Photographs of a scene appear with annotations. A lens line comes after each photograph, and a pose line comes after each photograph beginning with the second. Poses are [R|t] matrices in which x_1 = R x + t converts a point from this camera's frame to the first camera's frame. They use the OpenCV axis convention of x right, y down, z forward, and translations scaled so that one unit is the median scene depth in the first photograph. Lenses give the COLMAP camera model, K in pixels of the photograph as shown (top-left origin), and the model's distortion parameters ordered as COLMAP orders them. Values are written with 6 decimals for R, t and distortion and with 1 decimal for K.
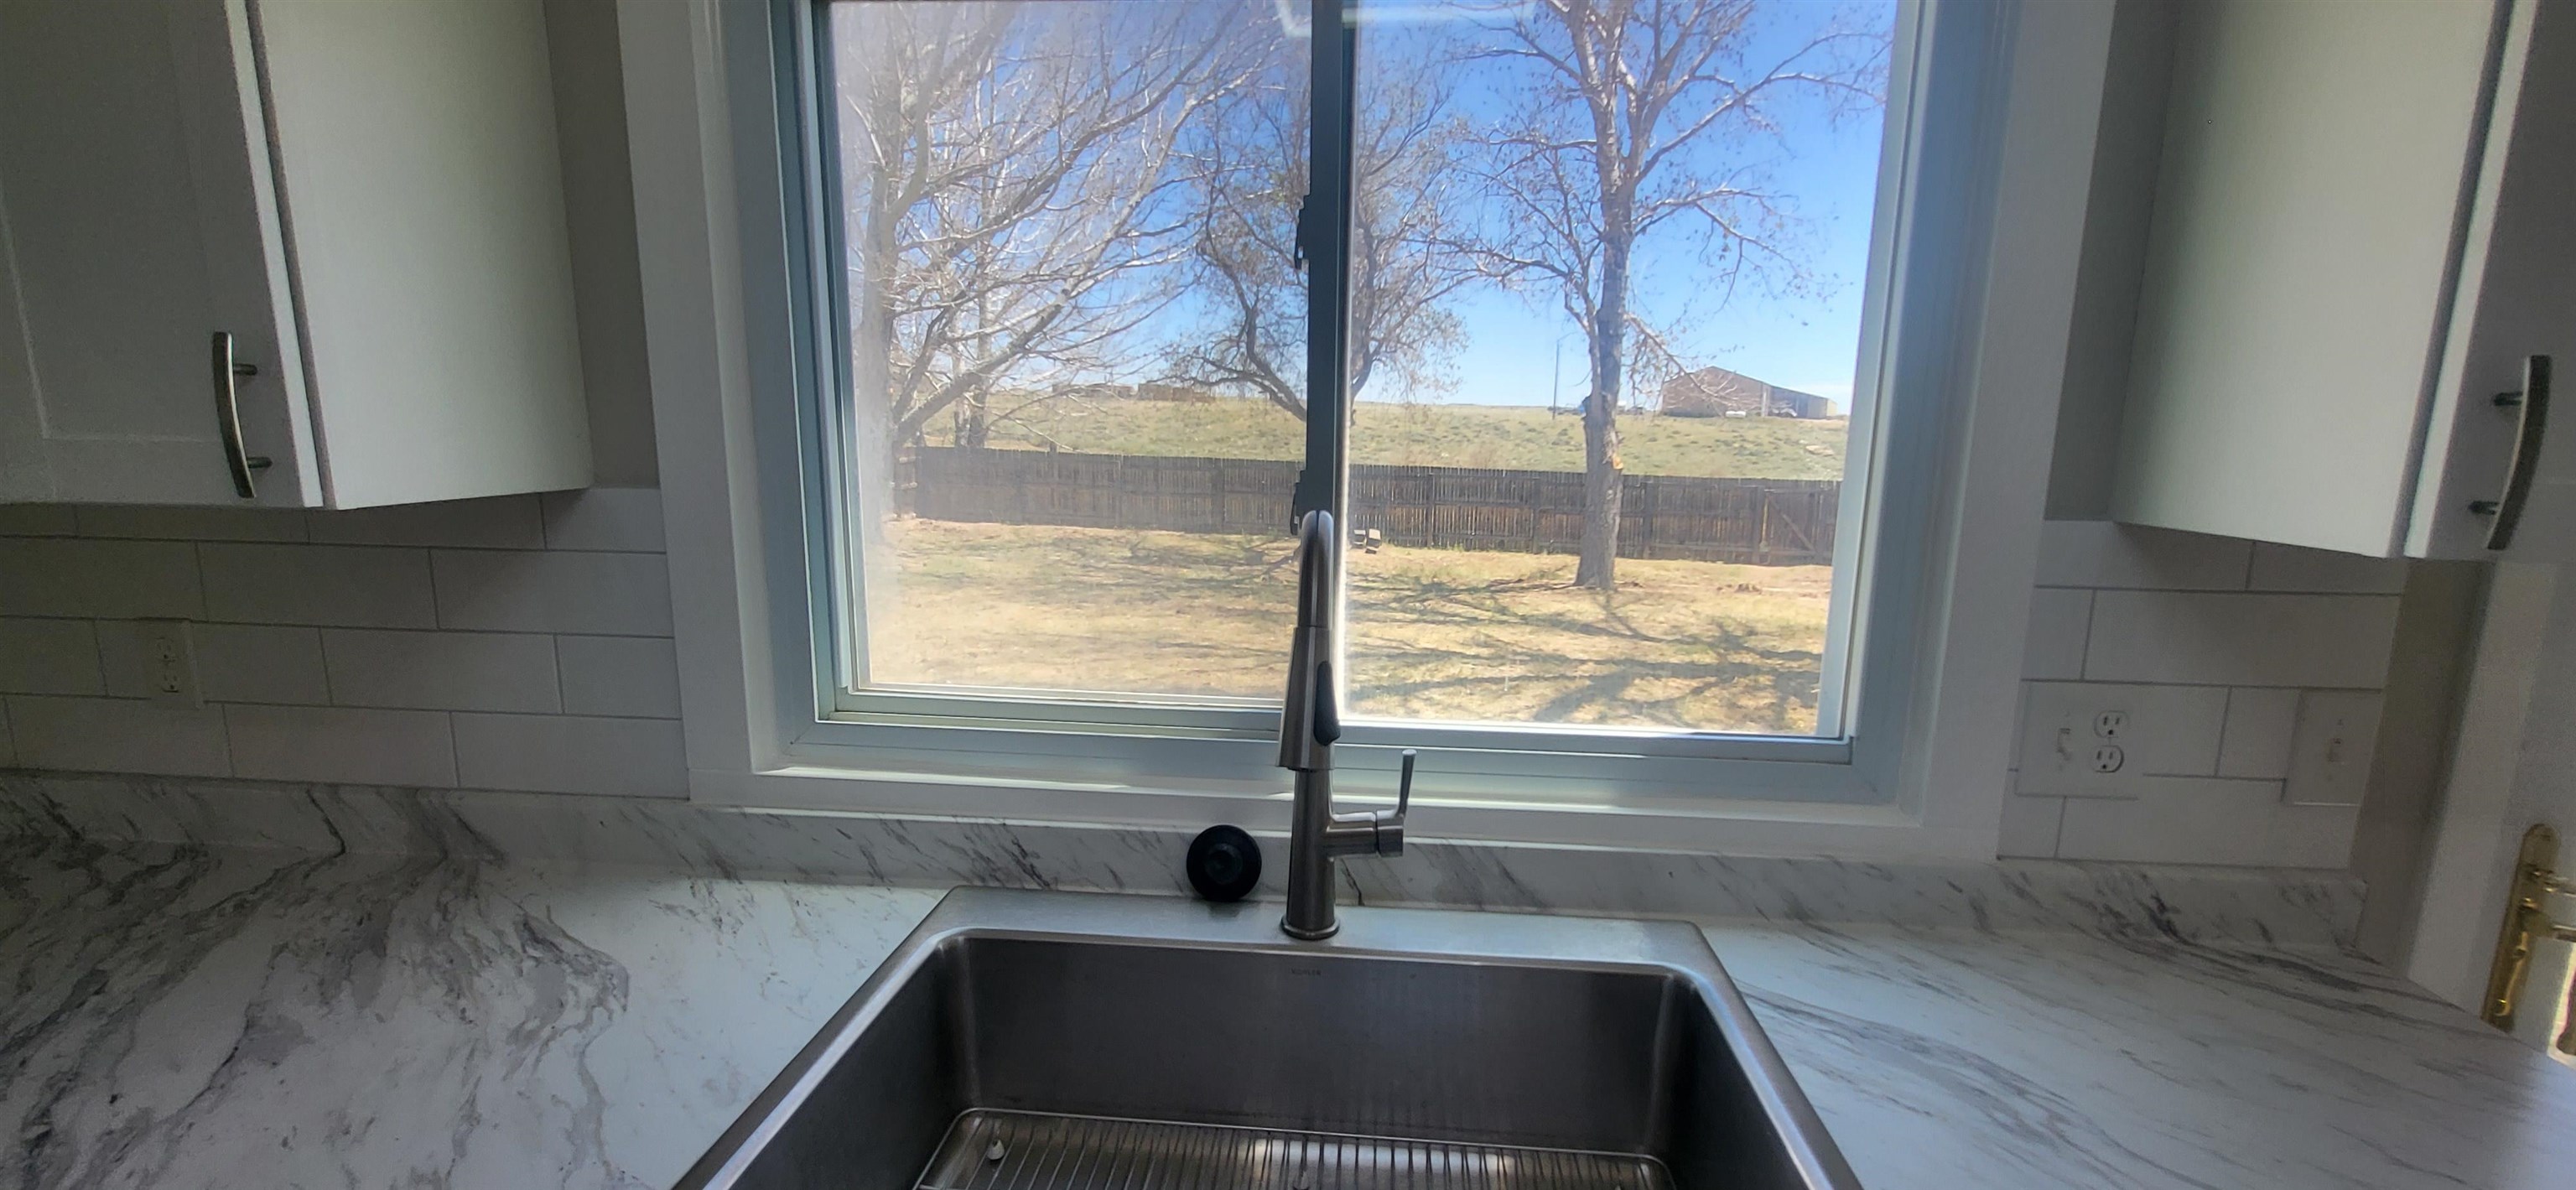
lens RADIAL K [[1026.4, 0, 1340.9], [0, 1026.4, 593.8], [0, 0, 1]] dist [-0.001703, 0.000277]
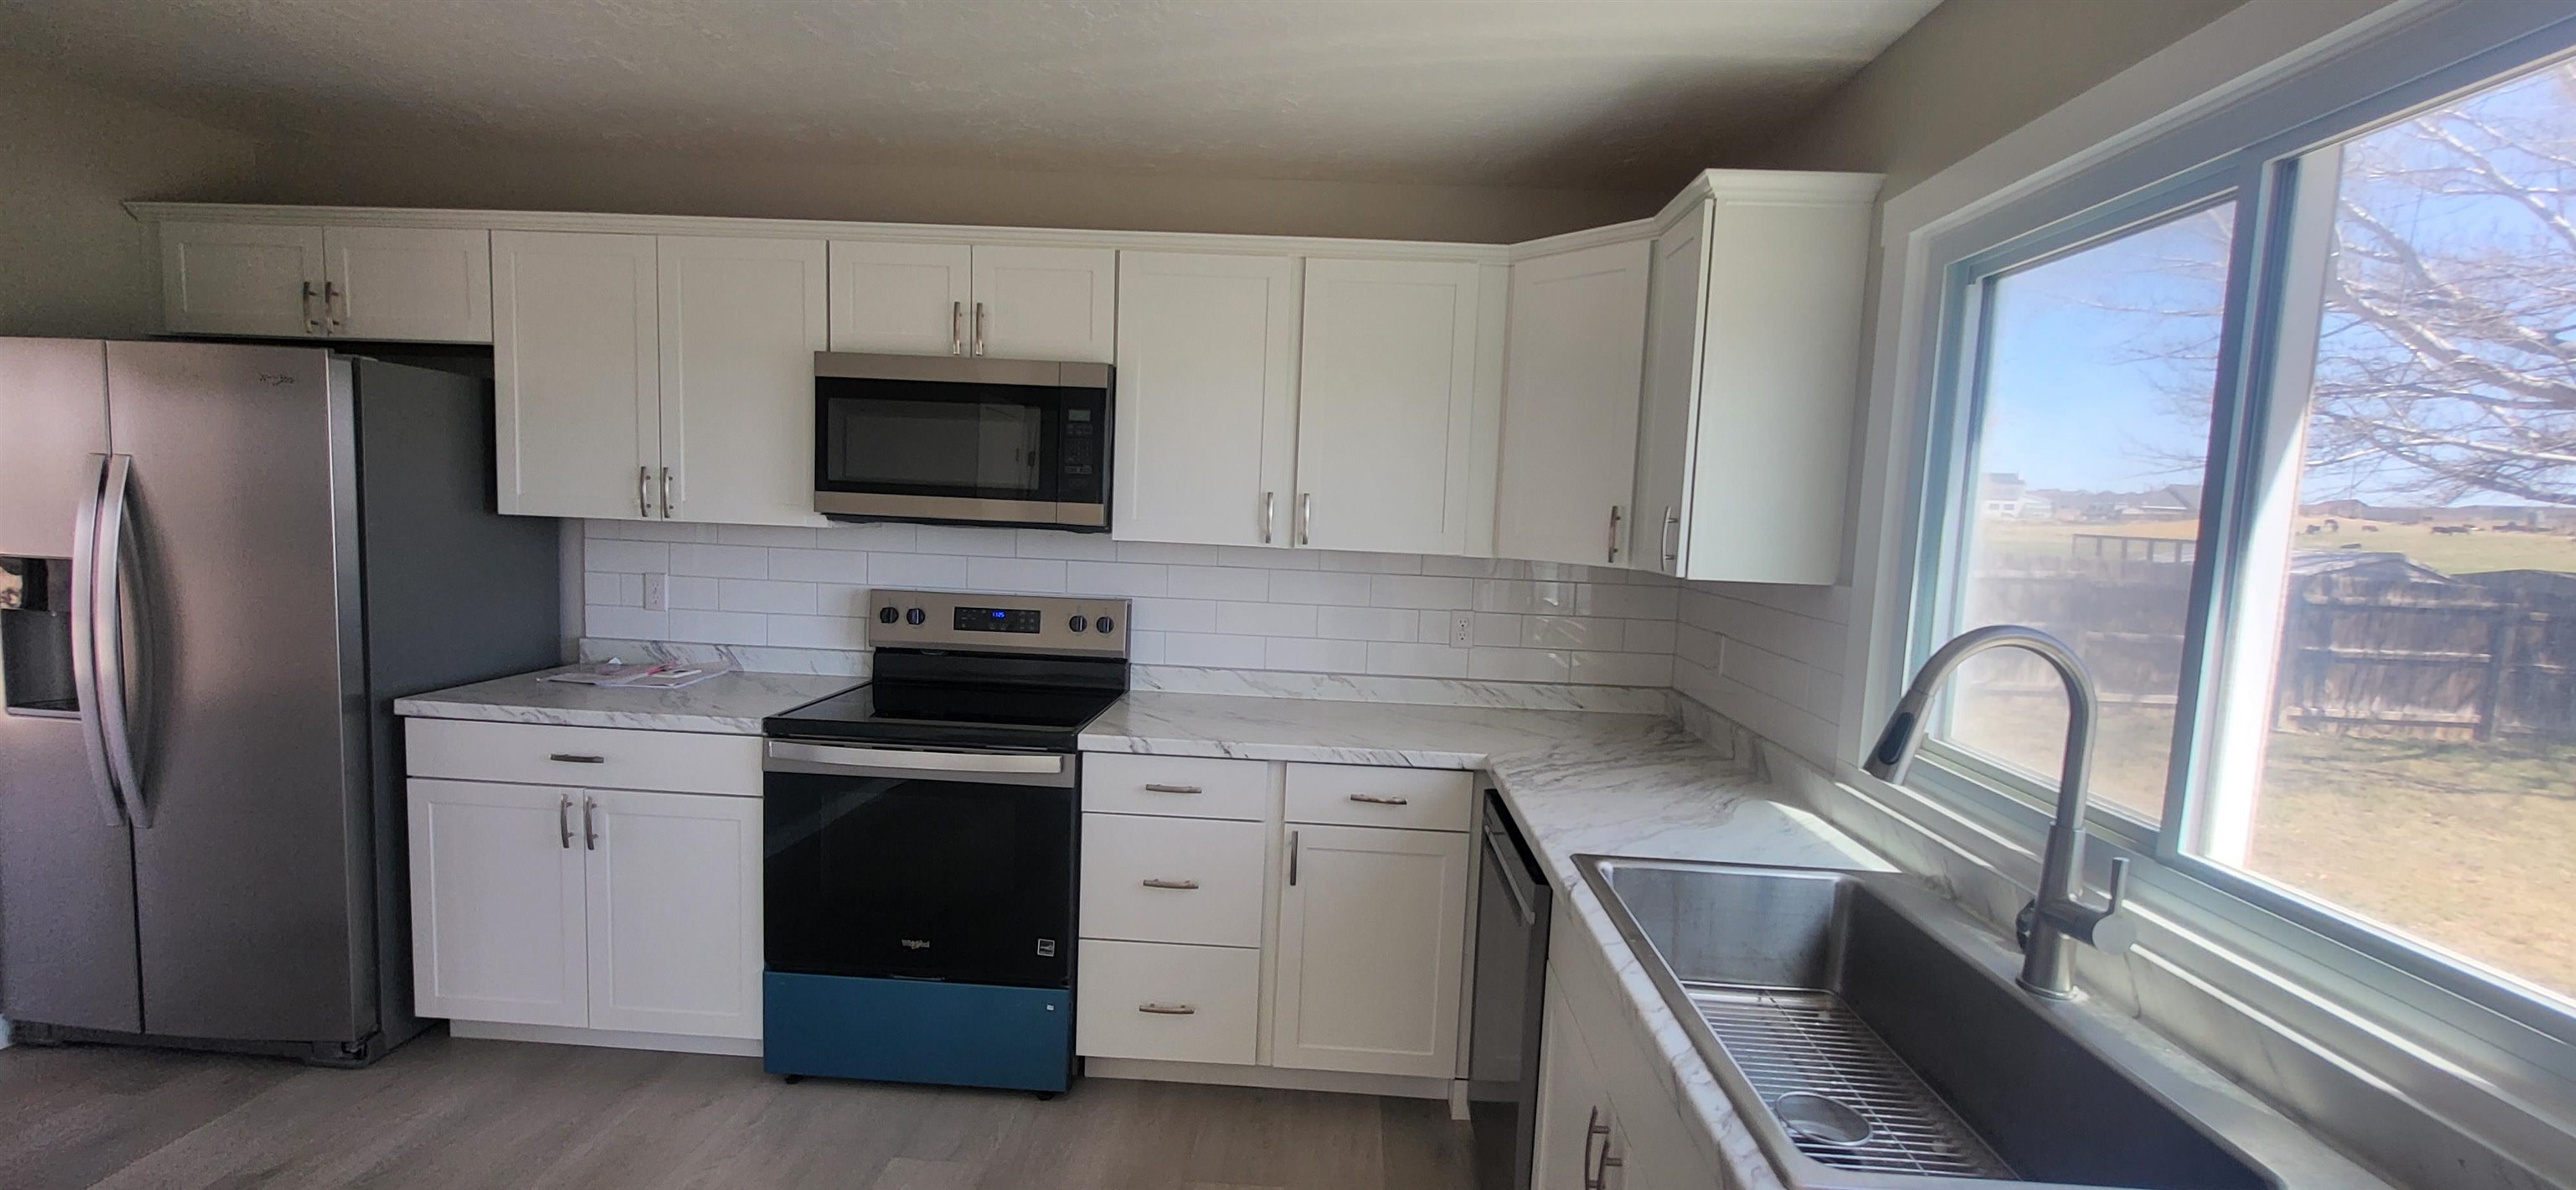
lens RADIAL K [[1026.4, 0, 1286.8], [0, 1026.4, 598.3], [0, 0, 1]] dist [-0.001703, 0.000277]
pose [[0.021350, 0.075688, -0.996903, 1.062443], [-0.206804, 0.975899, 0.069665, -0.009822], [0.978149, 0.204677, 0.036488, 0.021221]]
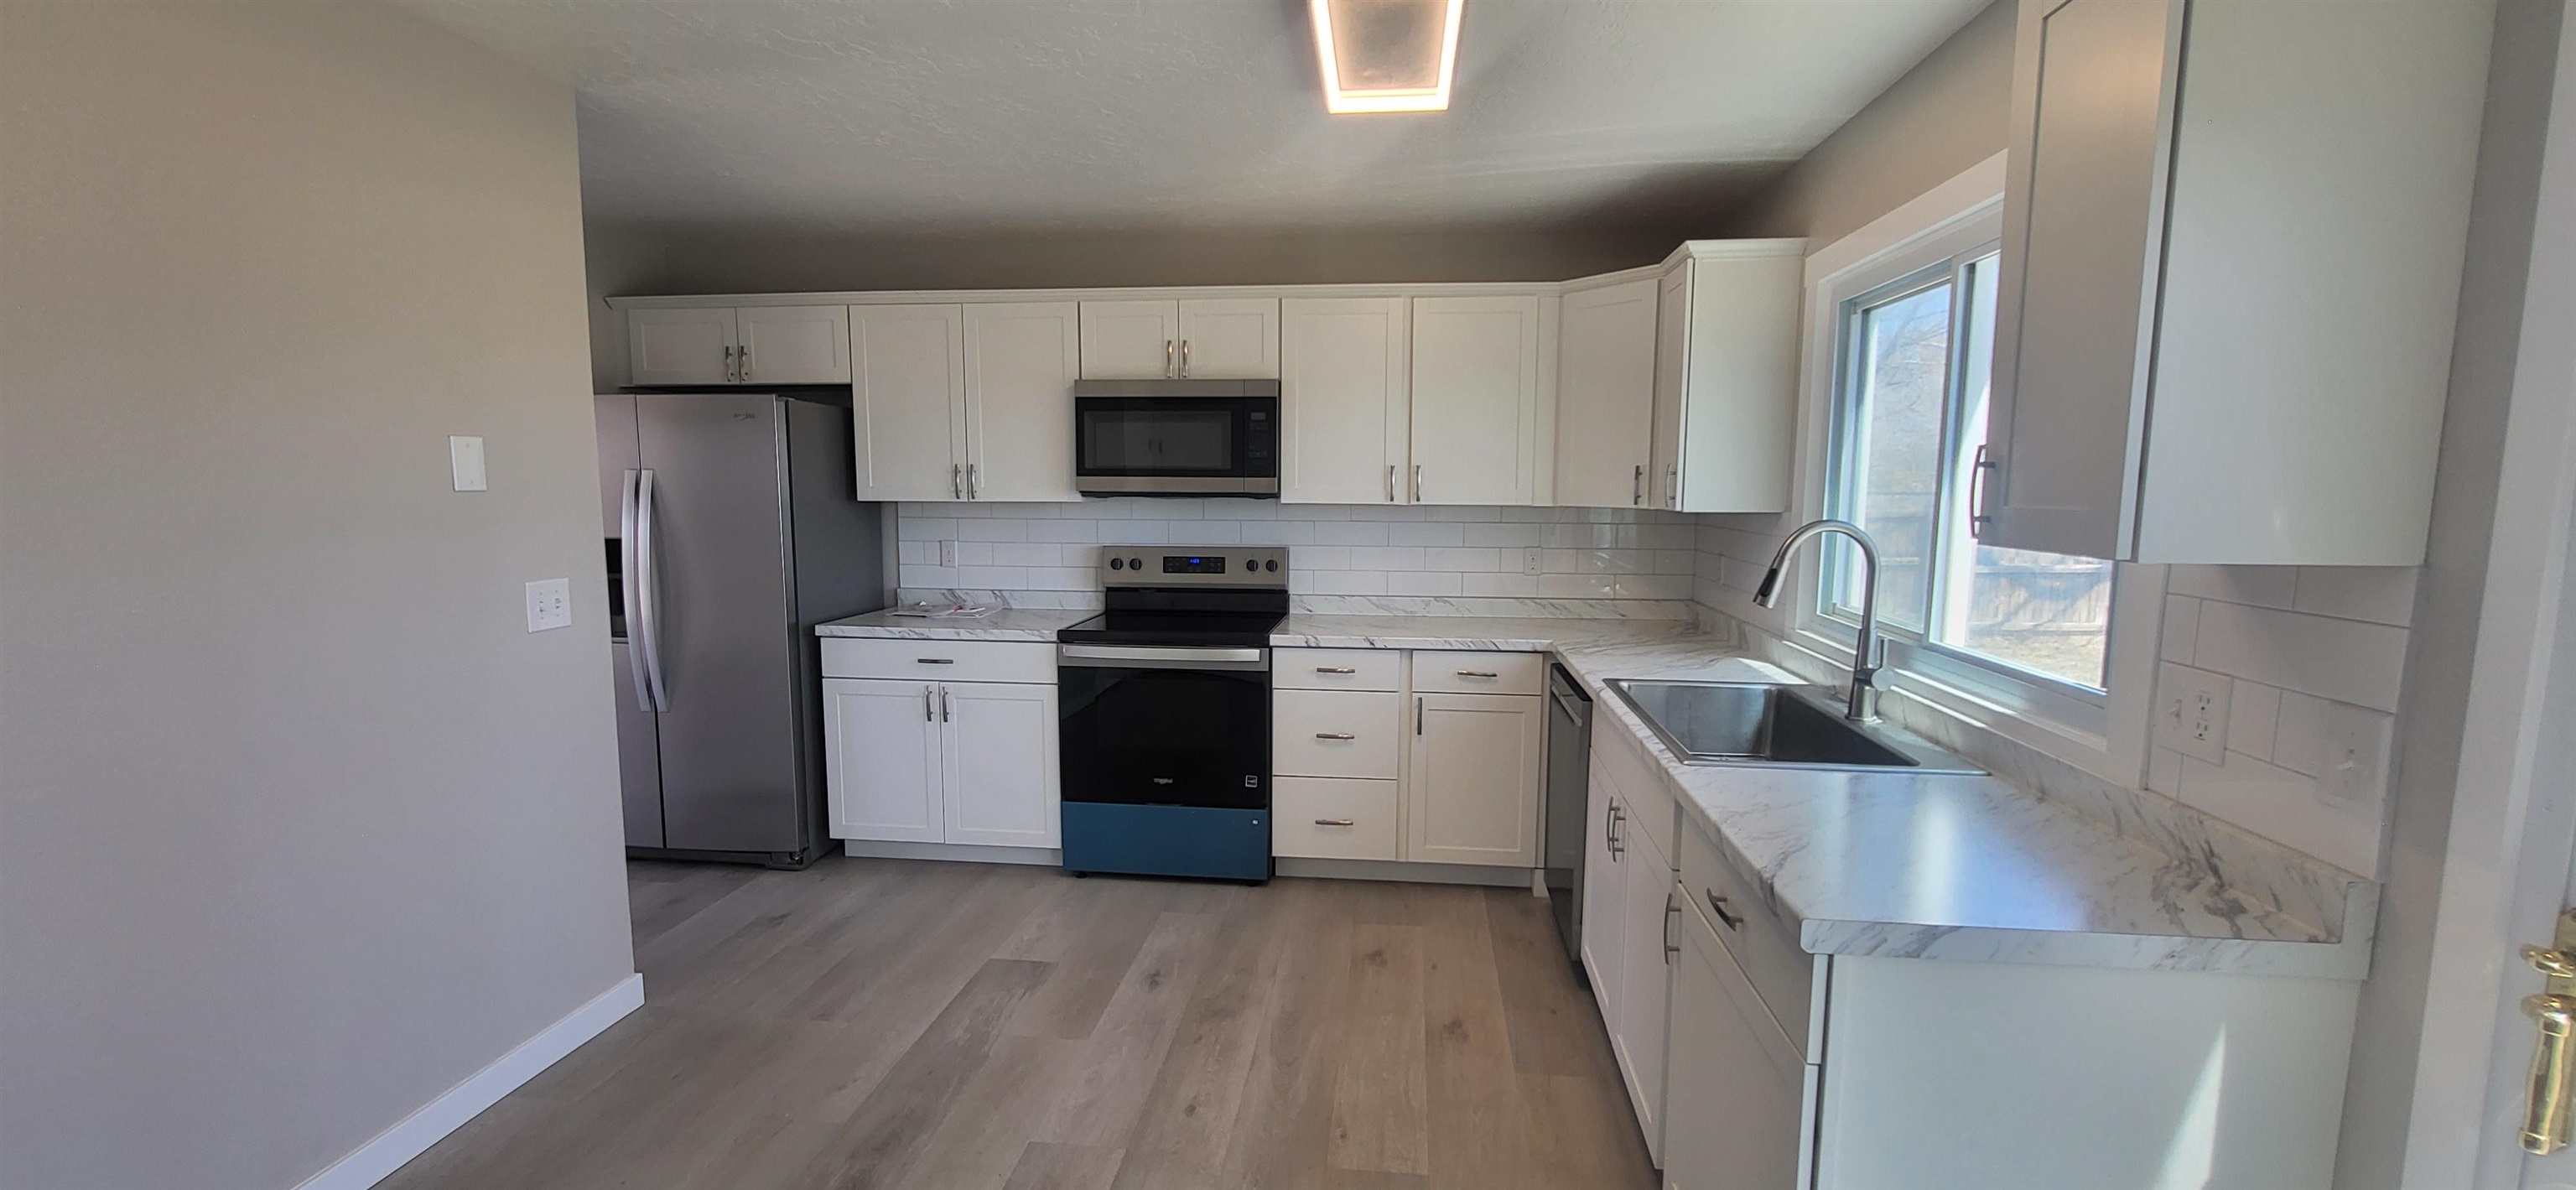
lens RADIAL K [[1026.4, 0, 1287.0], [0, 1026.4, 599.6], [0, 0, 1]] dist [-0.001703, 0.000277]
pose [[-0.044321, 0.099888, -0.994011, 2.075809], [-0.170811, 0.979579, 0.106054, 0.058084], [0.984306, 0.174489, -0.026354, -0.155079]]
